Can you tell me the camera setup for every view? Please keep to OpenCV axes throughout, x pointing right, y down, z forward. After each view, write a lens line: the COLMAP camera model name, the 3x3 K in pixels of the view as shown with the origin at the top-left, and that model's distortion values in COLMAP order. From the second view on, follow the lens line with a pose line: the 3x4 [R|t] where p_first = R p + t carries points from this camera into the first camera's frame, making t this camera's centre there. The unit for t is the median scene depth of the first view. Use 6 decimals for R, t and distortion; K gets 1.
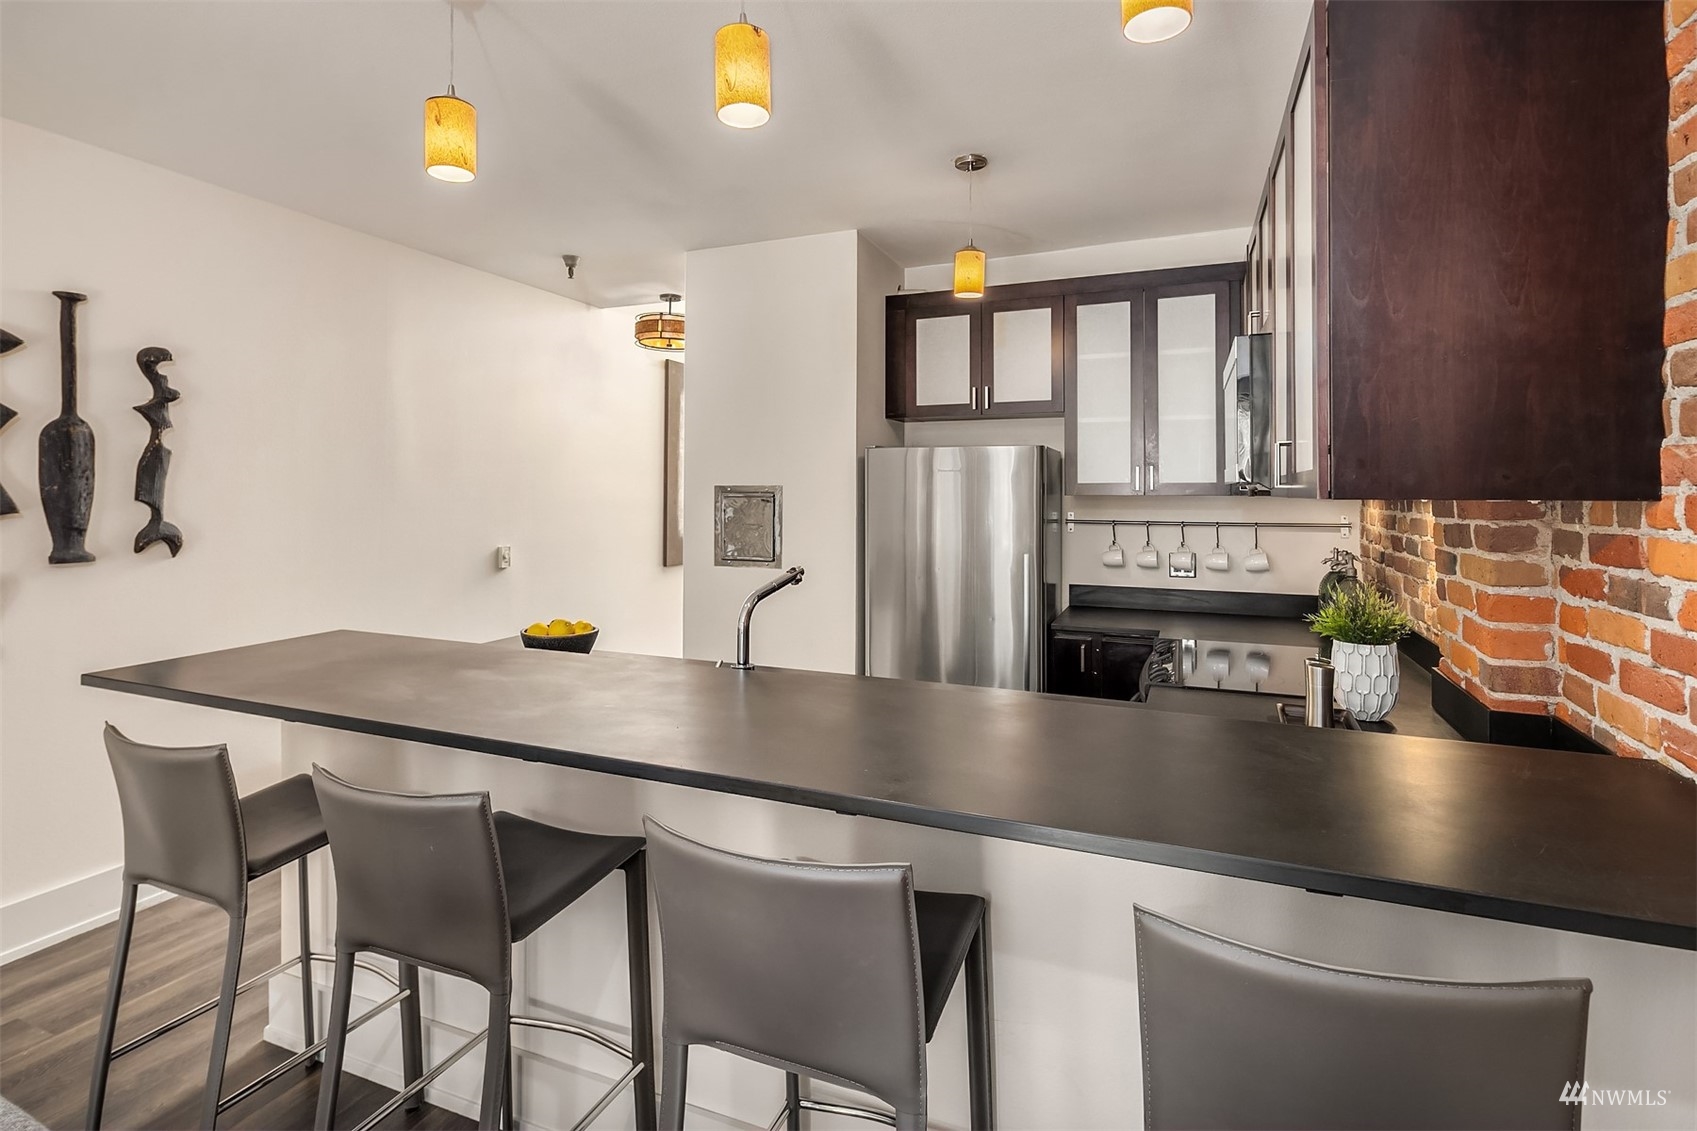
lens RADIAL K [[831.8, 0, 849.6], [0, 831.8, 499.5], [0, 0, 1]] dist [-0.001907, -0.000501]
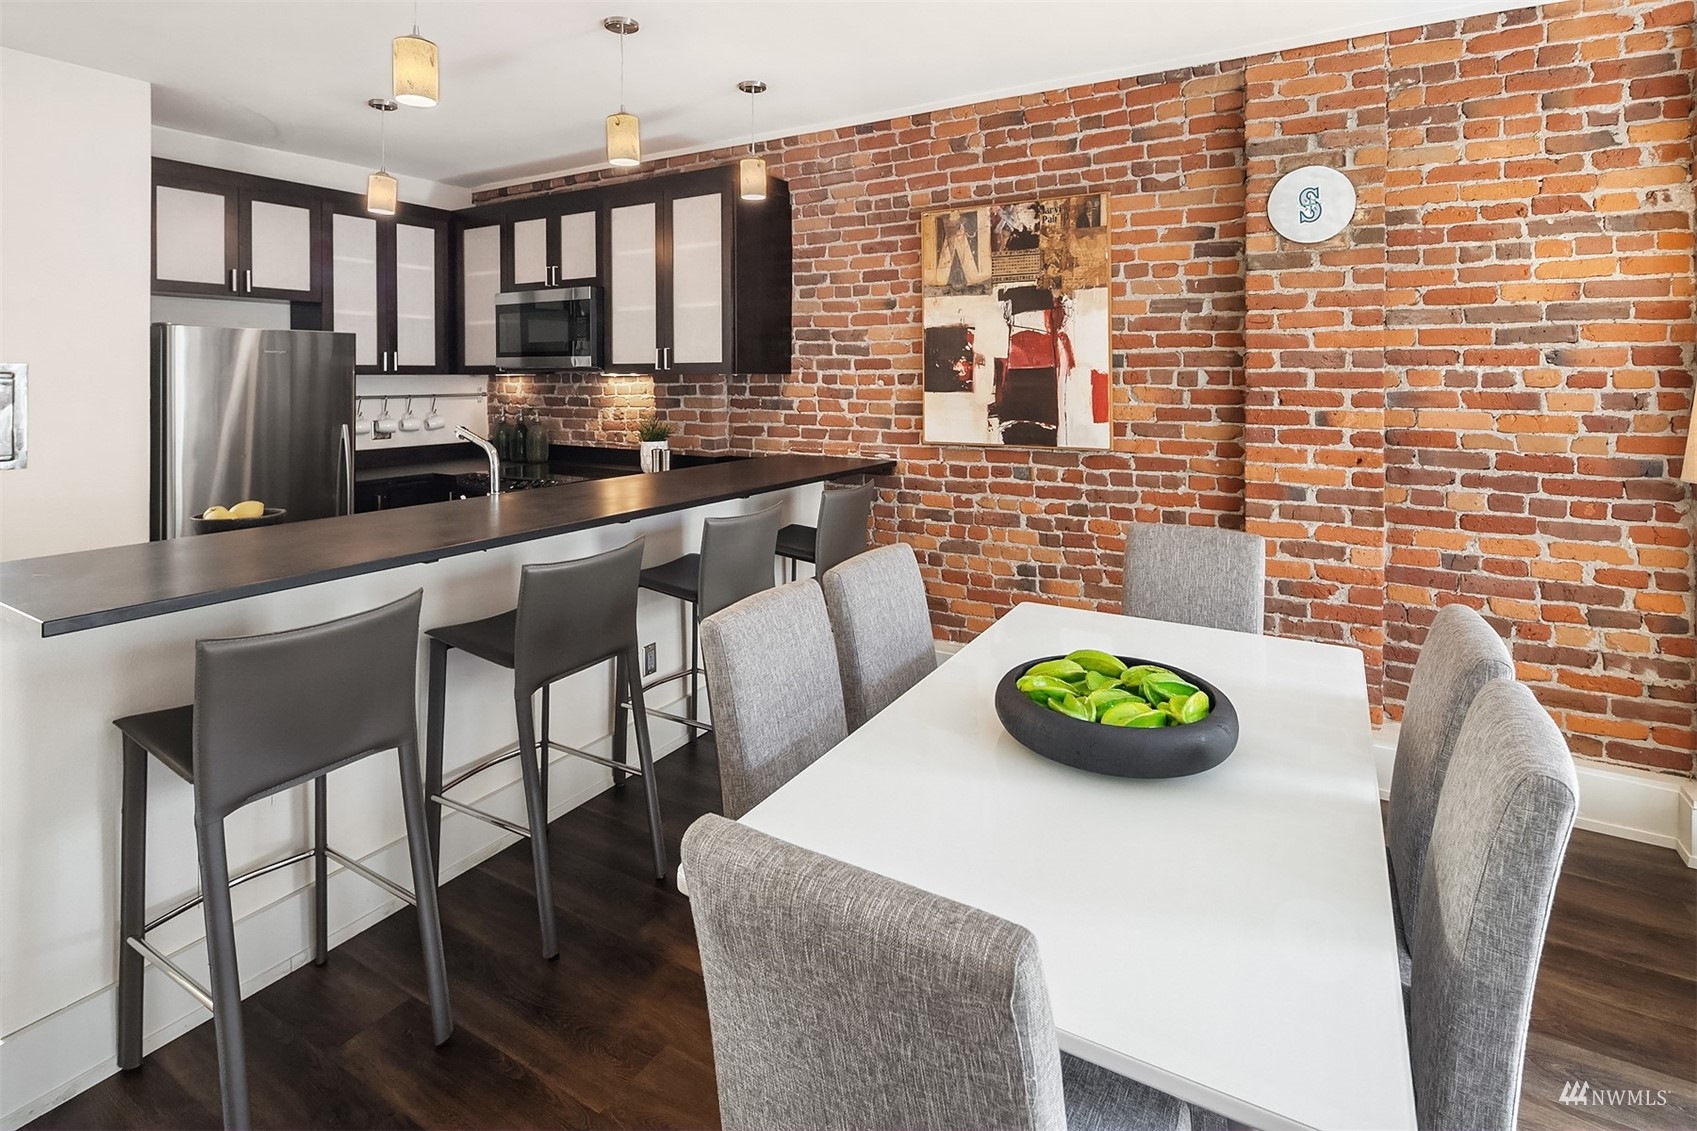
lens RADIAL K [[832.7, 0, 836.4], [0, 832.7, 374.5], [0, 0, 1]] dist [0.000418, -0.001632]
pose [[0.161346, 0.011866, 0.986827, -0.991733], [0.003107, 0.999917, -0.012531, 0.020333], [-0.986893, 0.005088, 0.161295, 0.128640]]
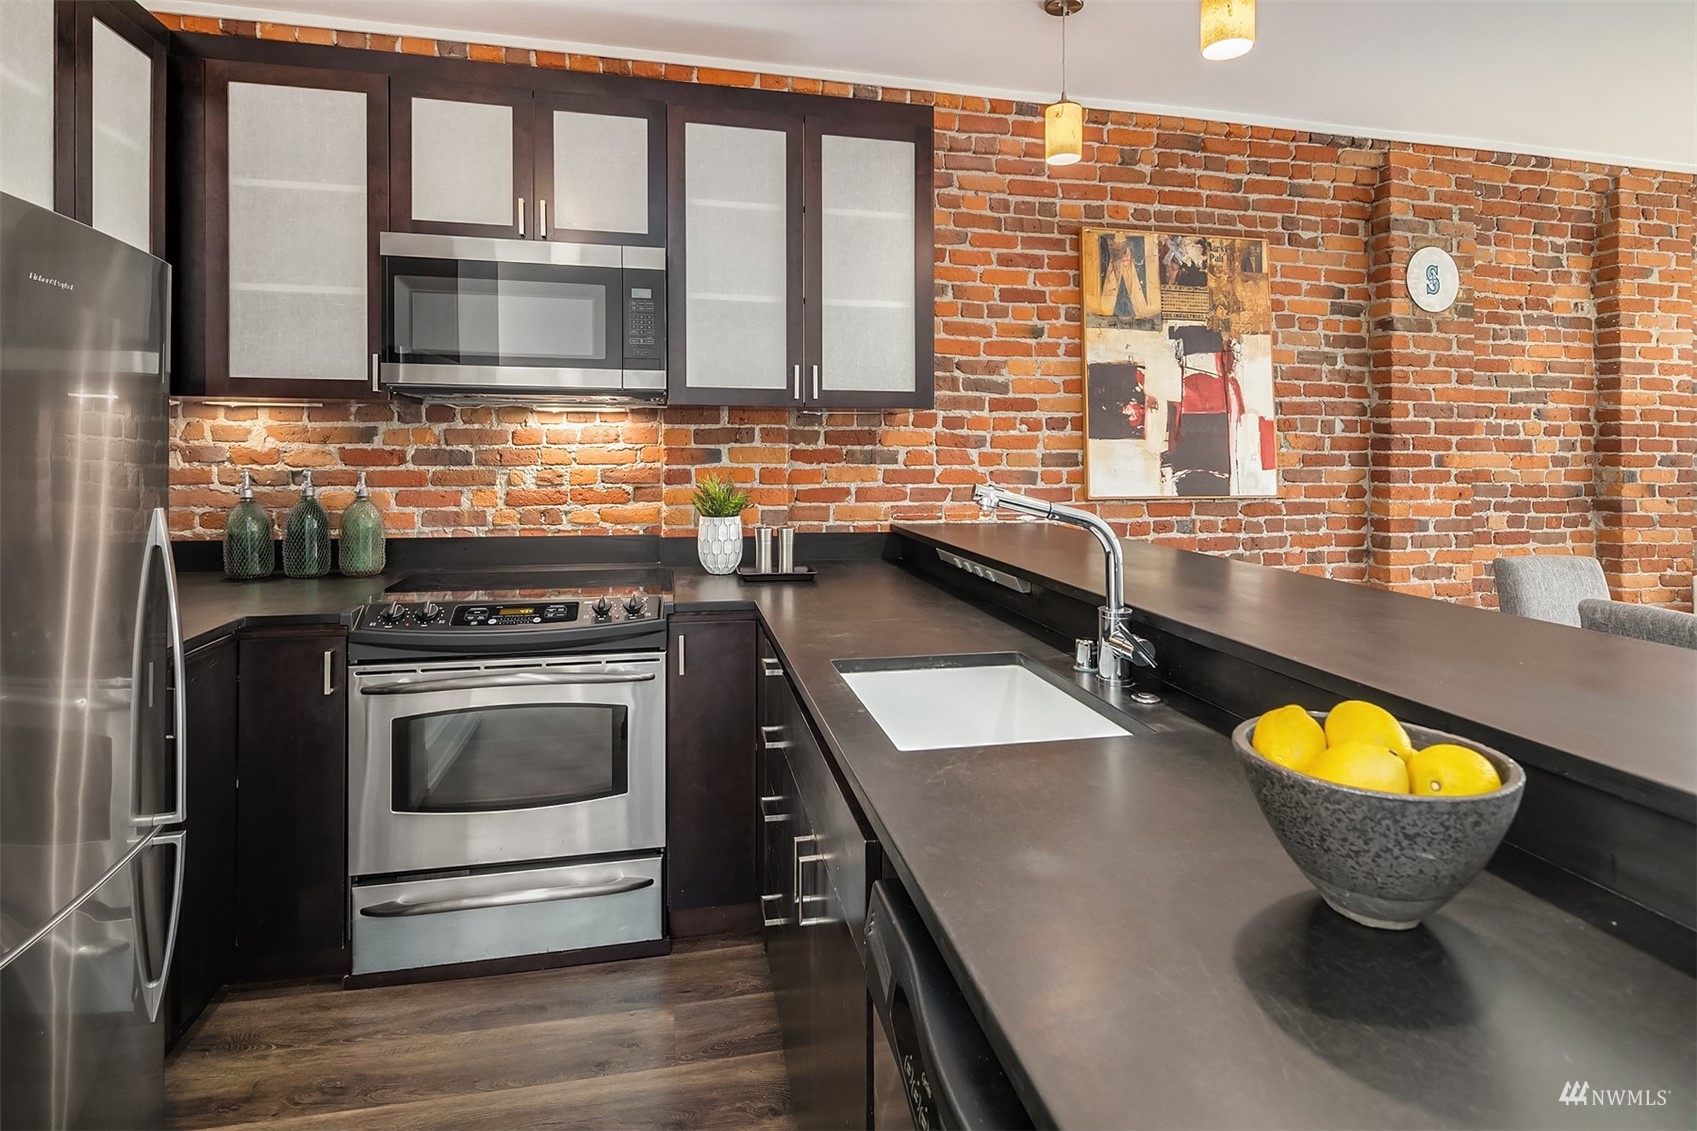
lens RADIAL K [[833.7, 0, 847.3], [0, 833.7, 438.4], [0, 0, 1]] dist [-0.000781, -0.001806]
pose [[-0.558425, 0.016313, 0.829395, -0.418010], [0.002413, 0.999834, -0.018041, 0.050499], [-0.829552, -0.008074, -0.558371, 1.089287]]
